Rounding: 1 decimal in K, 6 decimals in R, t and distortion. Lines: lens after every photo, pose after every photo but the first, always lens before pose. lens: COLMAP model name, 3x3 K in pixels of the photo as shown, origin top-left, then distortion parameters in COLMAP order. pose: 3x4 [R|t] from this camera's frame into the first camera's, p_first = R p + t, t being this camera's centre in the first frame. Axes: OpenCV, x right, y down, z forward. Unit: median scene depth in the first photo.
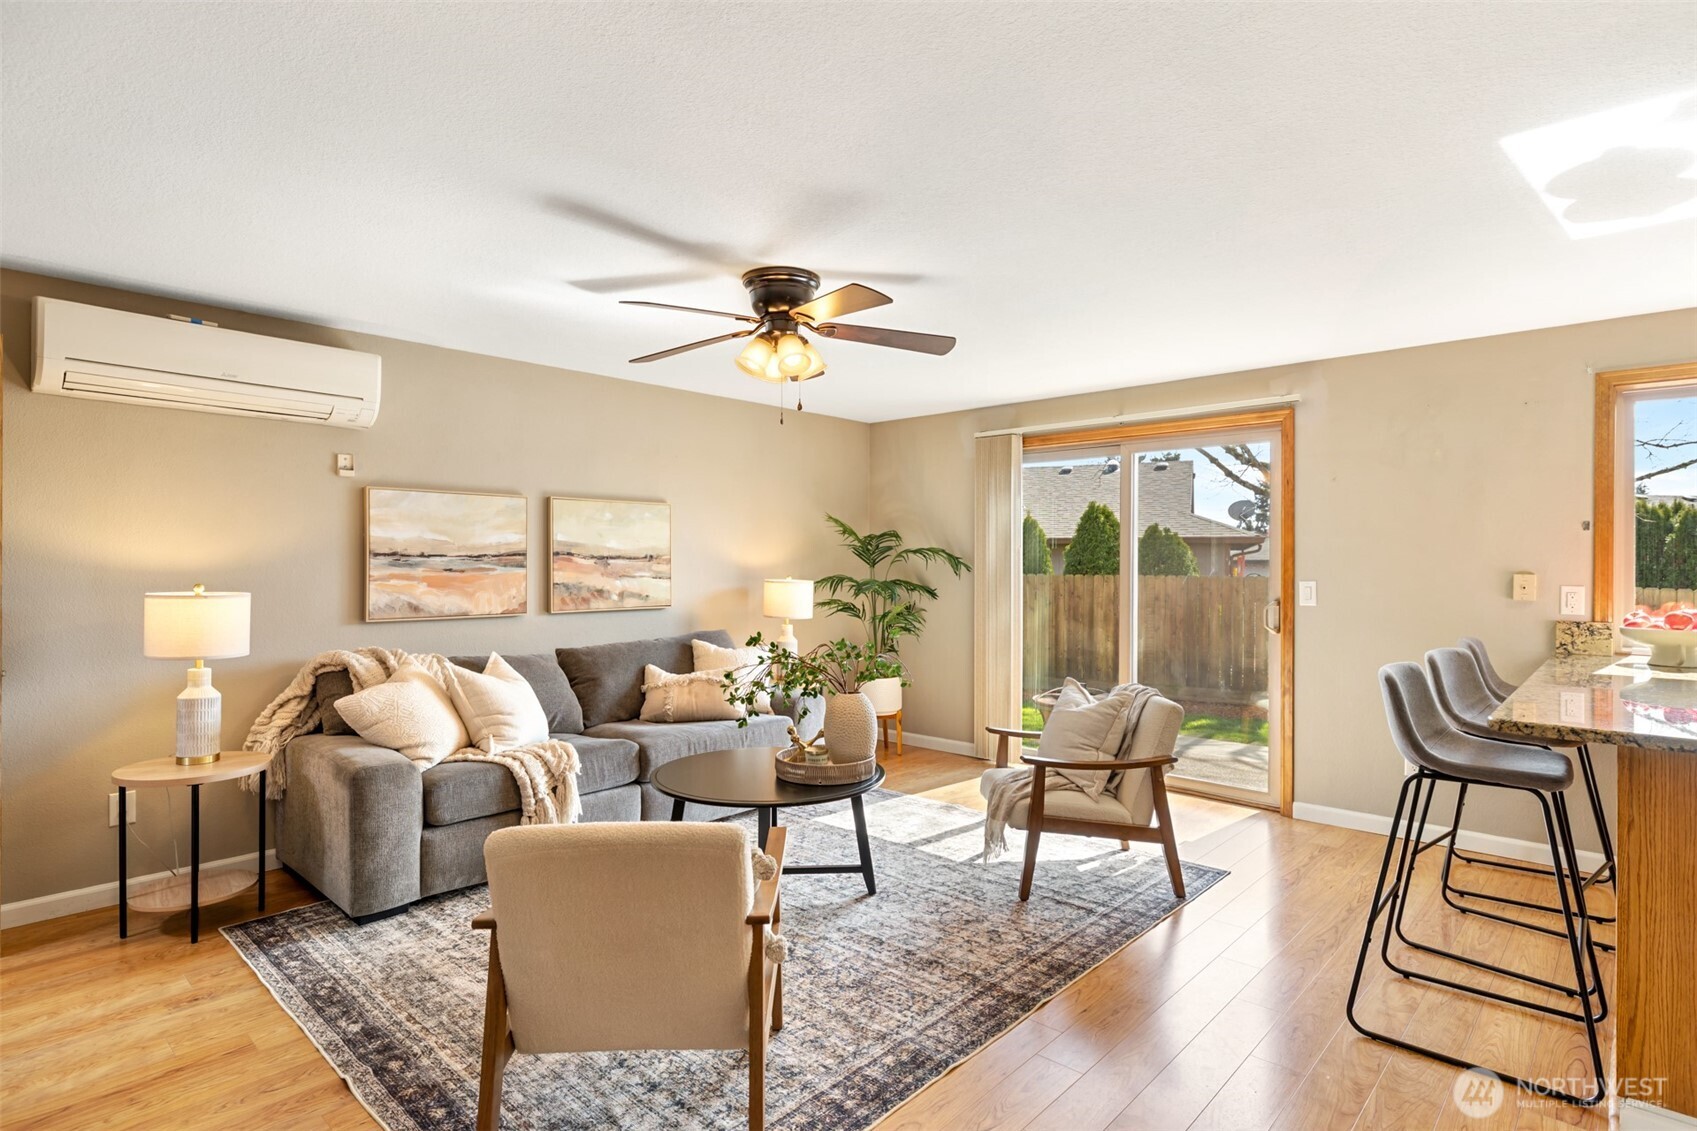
lens RADIAL K [[892.5, 0, 880.8], [0, 892.5, 572.6], [0, 0, 1]] dist [0.001155, 0.000386]
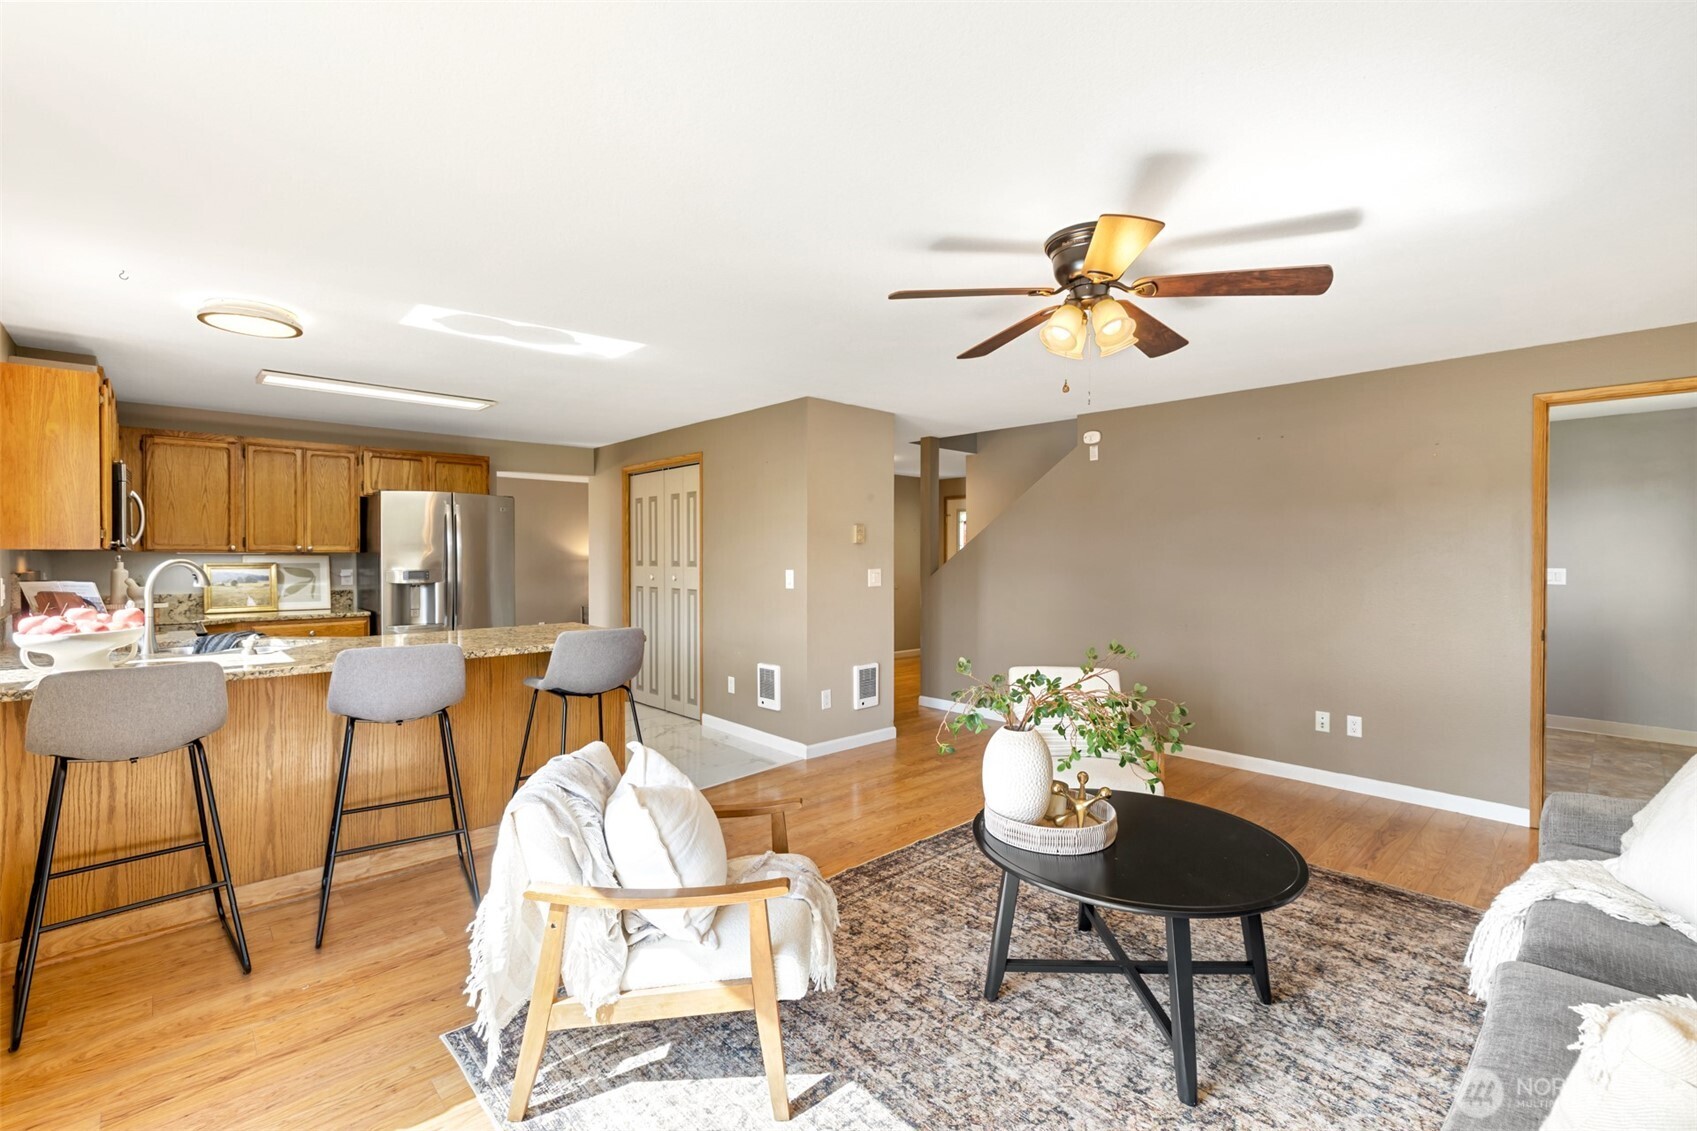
lens RADIAL K [[772.8, 0, 855.0], [0, 772.8, 559.9], [0, 0, 1]] dist [0.008627, 0.000737]
pose [[-0.996643, -0.003460, 0.081795, 0.046454], [-0.002229, 0.999883, 0.015141, -0.019082], [-0.081838, 0.014908, -0.996534, 1.489436]]
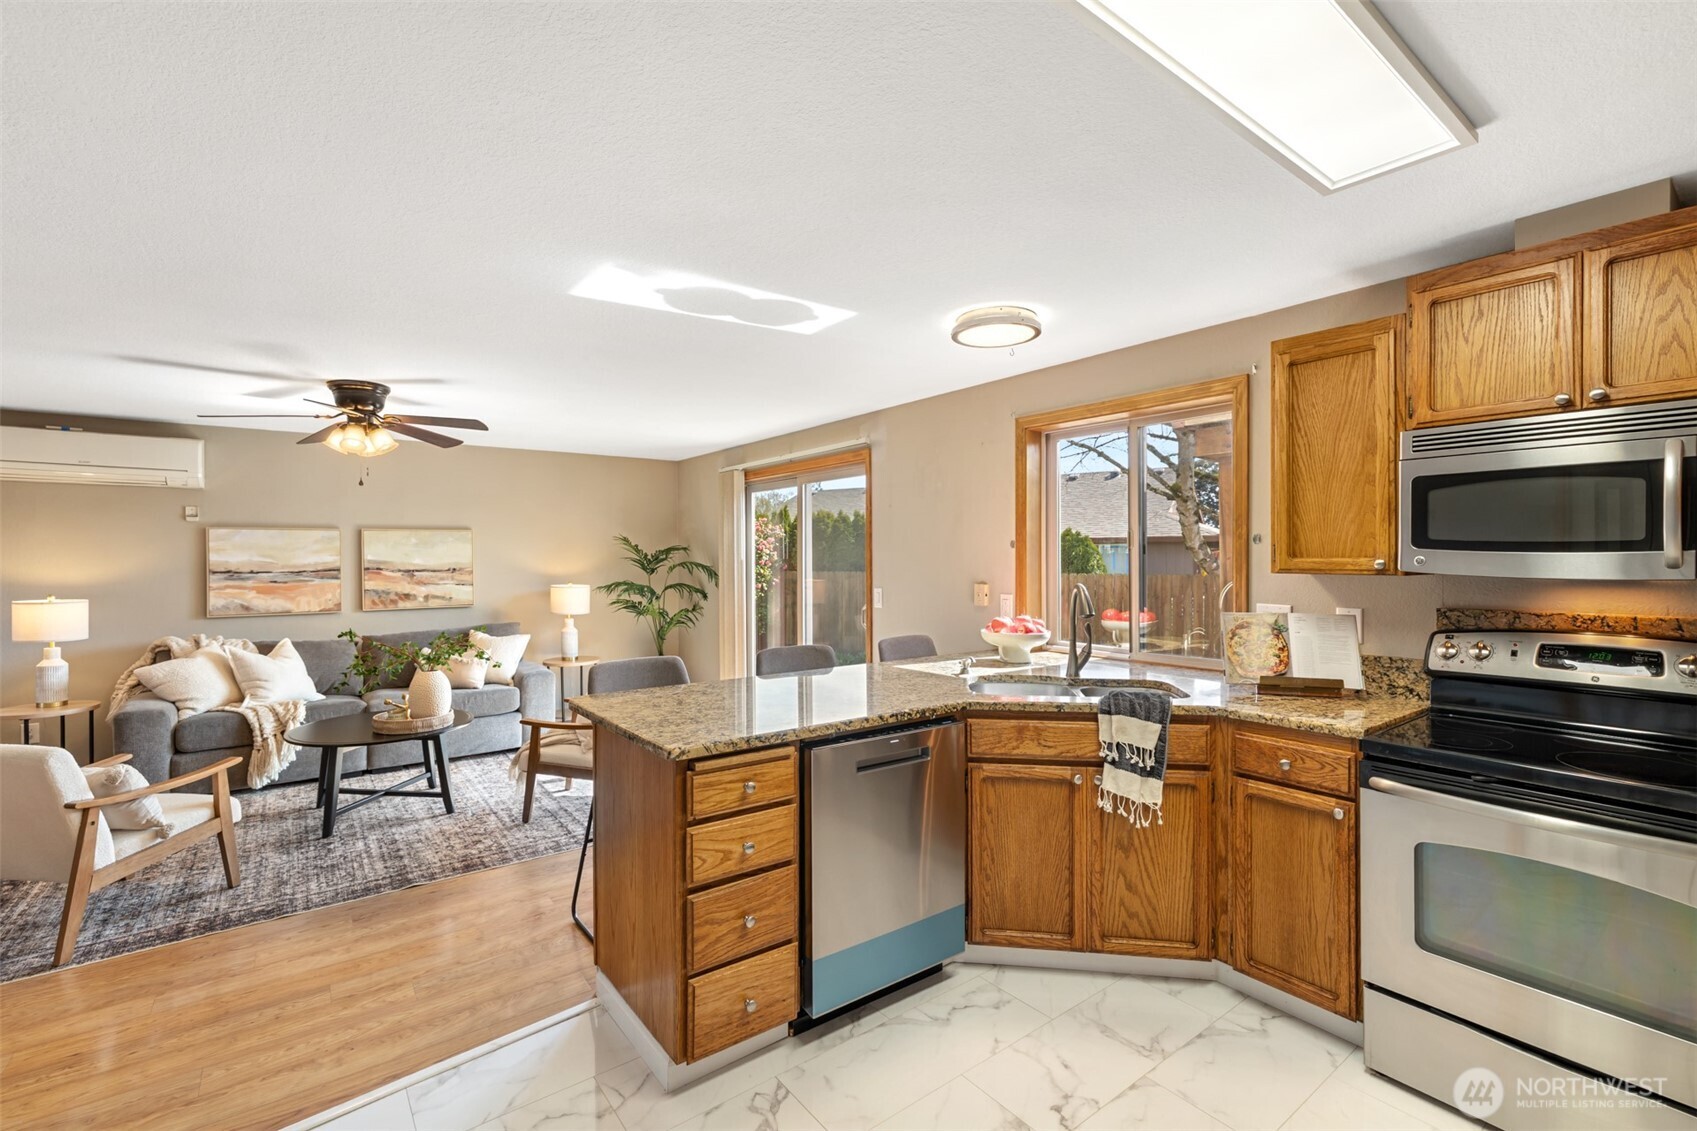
lens RADIAL K [[772.8, 0, 837.4], [0, 772.8, 563.7], [0, 0, 1]] dist [0.008627, 0.000737]
pose [[0.979279, -0.007384, -0.202383, 0.753704], [0.006538, 0.999967, -0.004850, -0.022575], [0.202412, 0.003426, 0.979294, -0.070585]]
